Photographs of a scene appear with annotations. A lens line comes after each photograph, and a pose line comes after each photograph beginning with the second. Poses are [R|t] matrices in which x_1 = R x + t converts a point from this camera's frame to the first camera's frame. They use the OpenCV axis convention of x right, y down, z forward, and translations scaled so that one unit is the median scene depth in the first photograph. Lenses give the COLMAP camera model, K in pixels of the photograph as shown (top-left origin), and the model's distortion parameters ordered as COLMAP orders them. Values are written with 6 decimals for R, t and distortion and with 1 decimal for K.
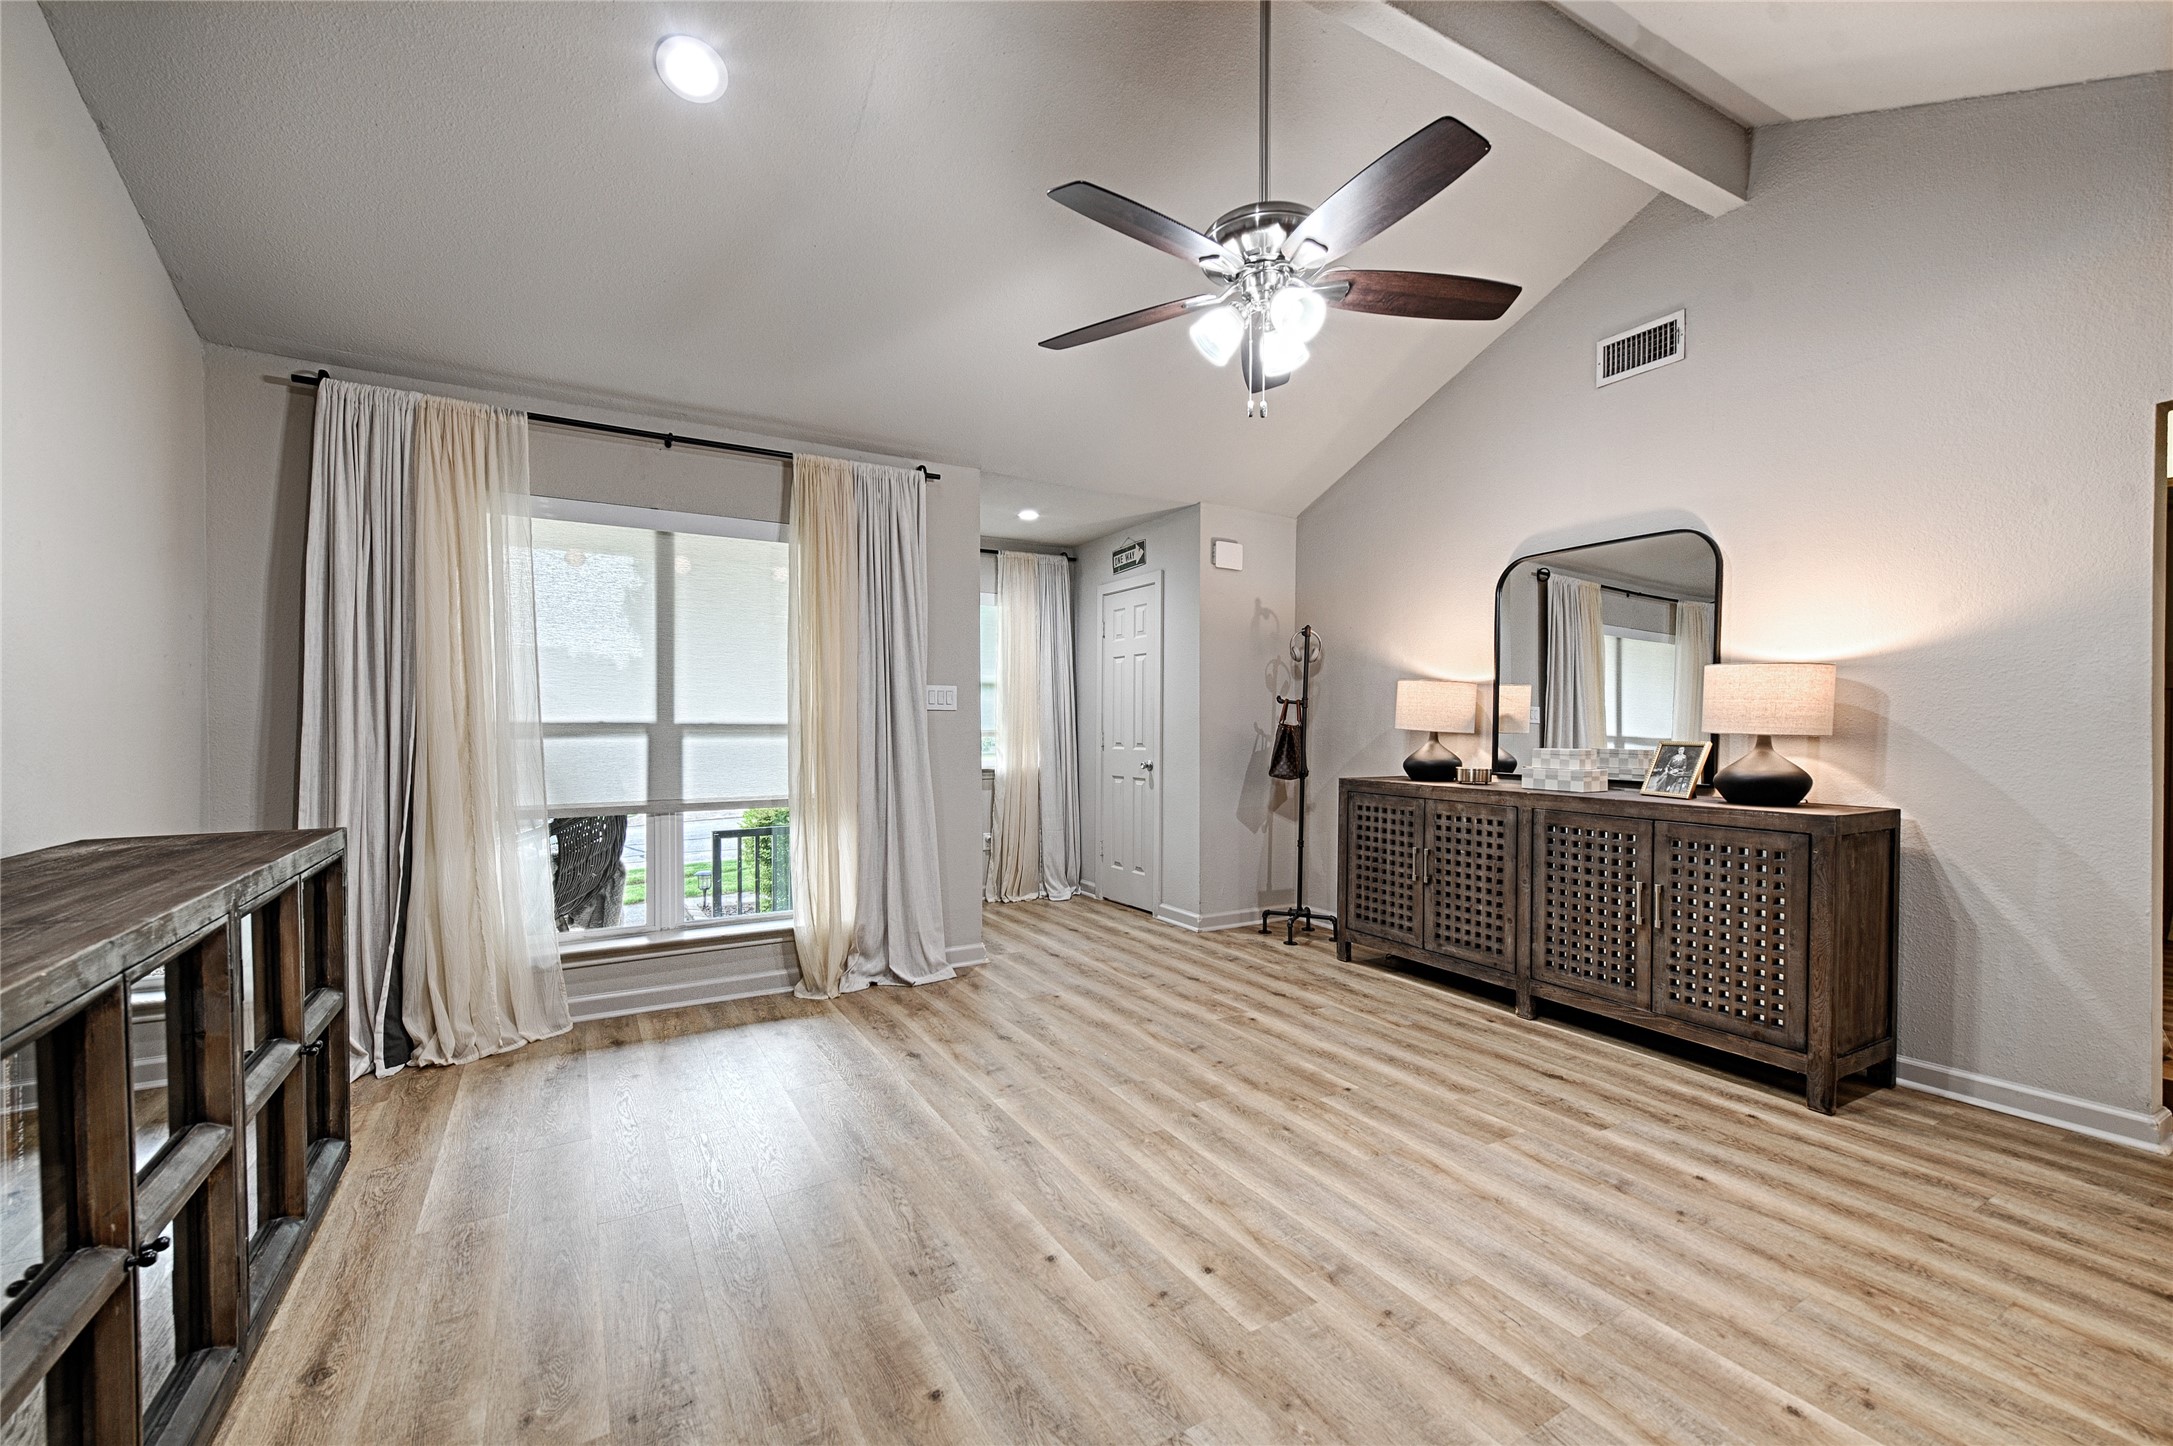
lens RADIAL K [[897.2, 0, 1099.5], [0, 897.2, 737.6], [0, 0, 1]] dist [0.003736, -0.000392]
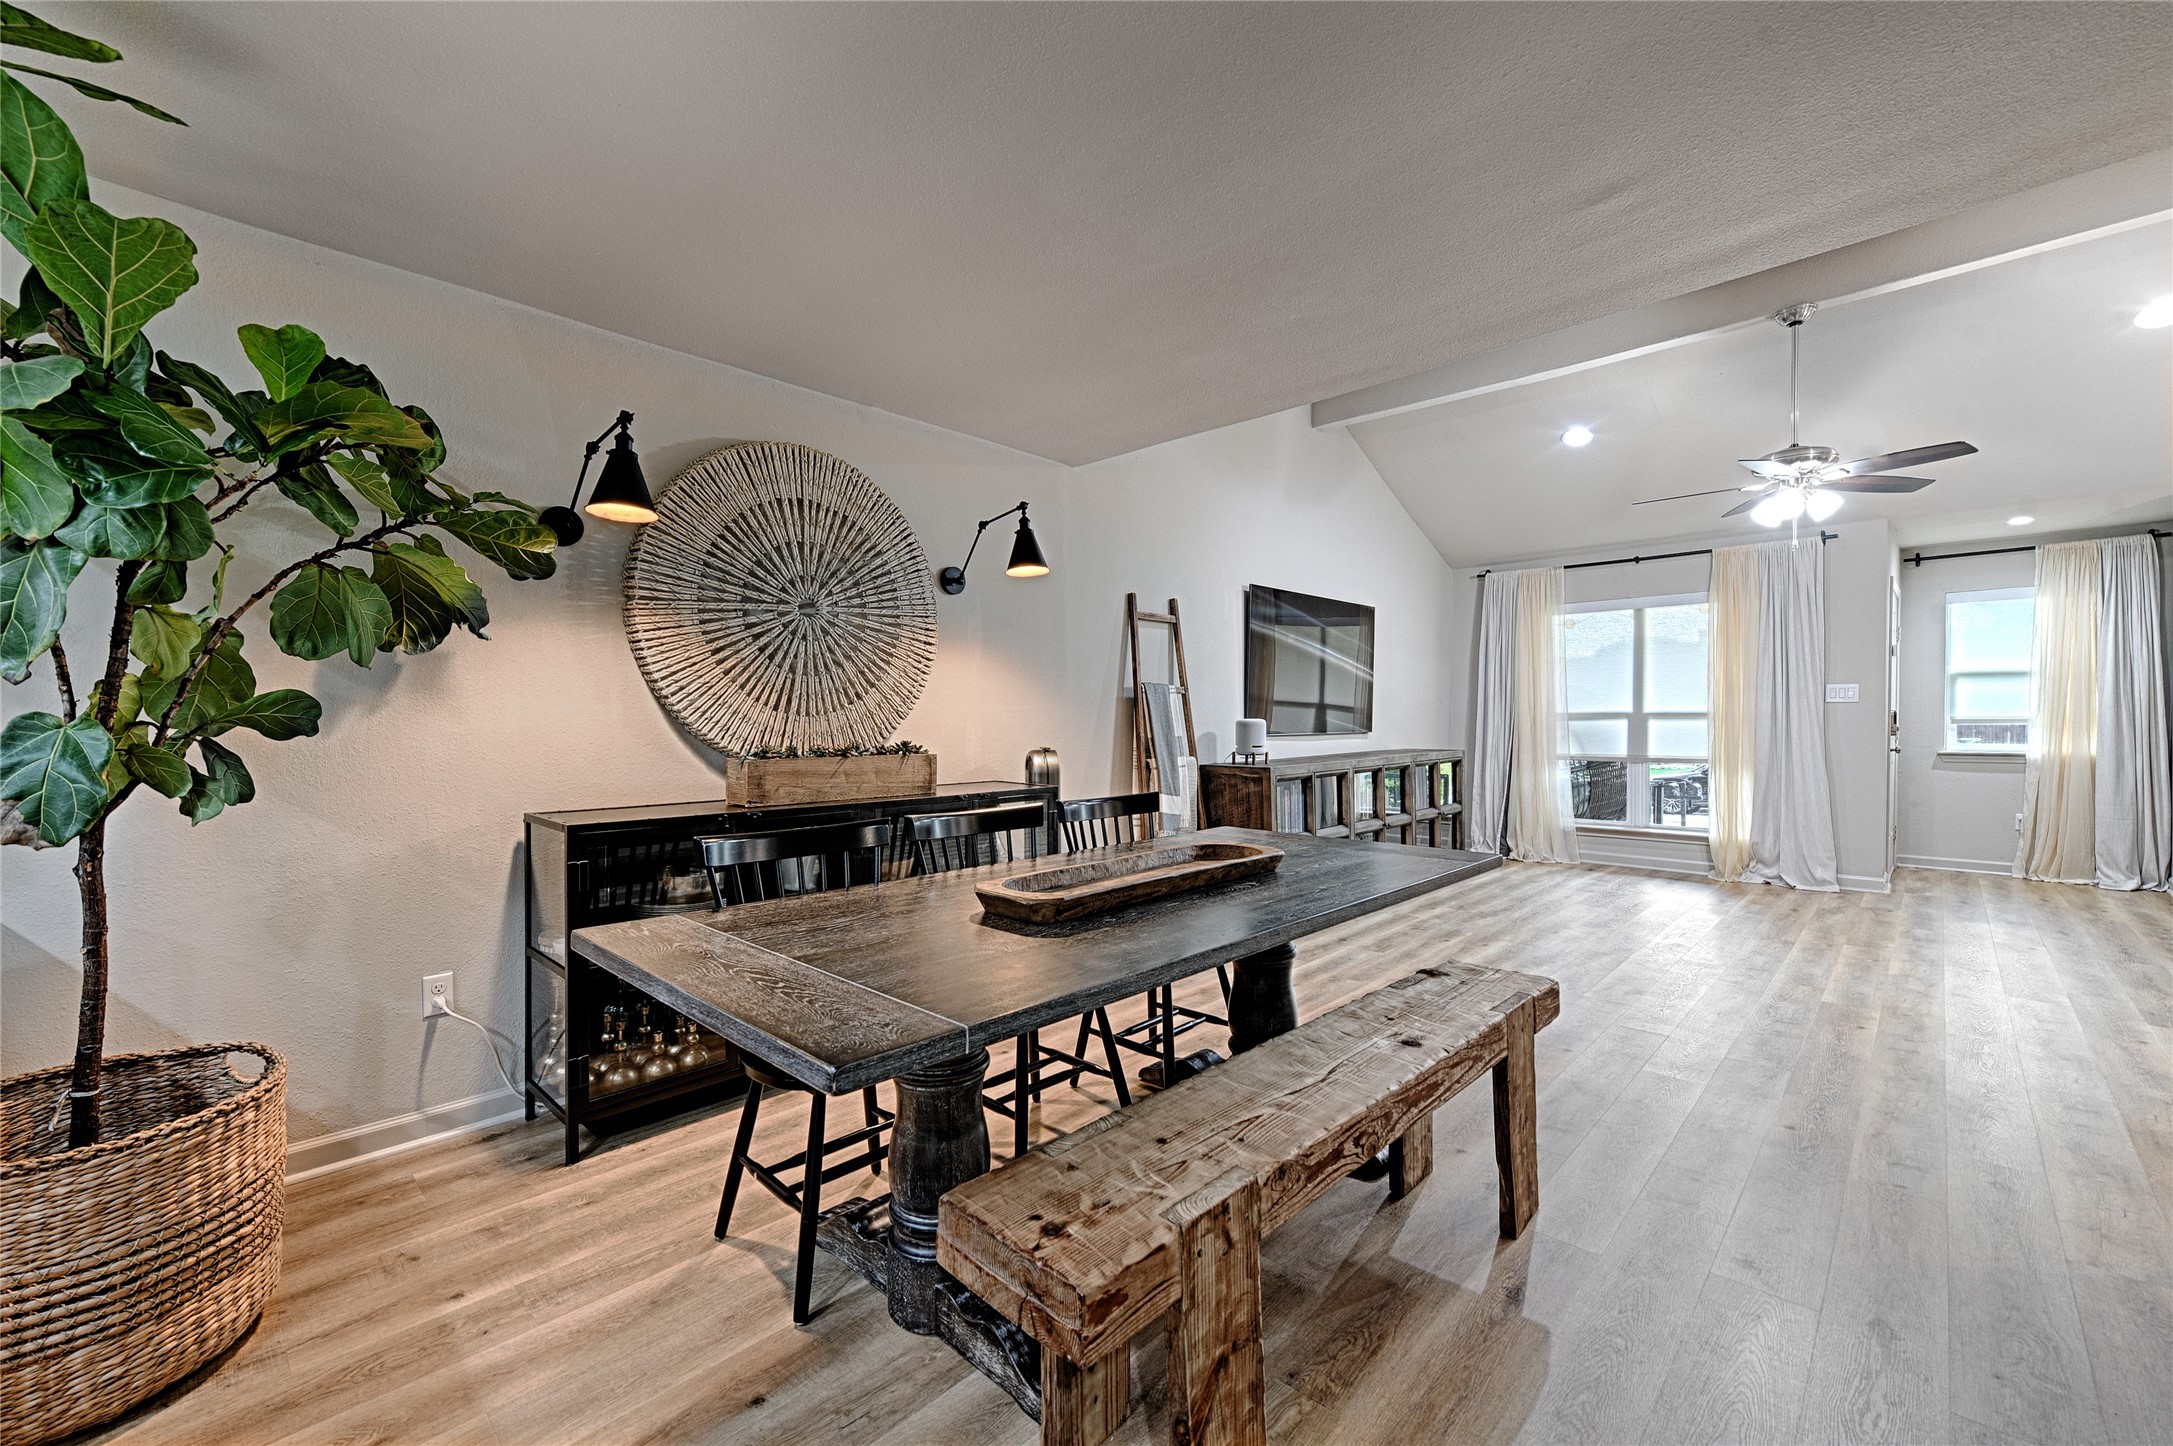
lens RADIAL K [[897.2, 0, 1080.6], [0, 897.2, 723.5], [0, 0, 1]] dist [0.003736, -0.000392]
pose [[0.244205, 0.005020, -0.969711, 1.131805], [-0.012003, 0.999926, 0.002154, 0.017122], [0.969649, 0.011113, 0.244247, -0.609174]]
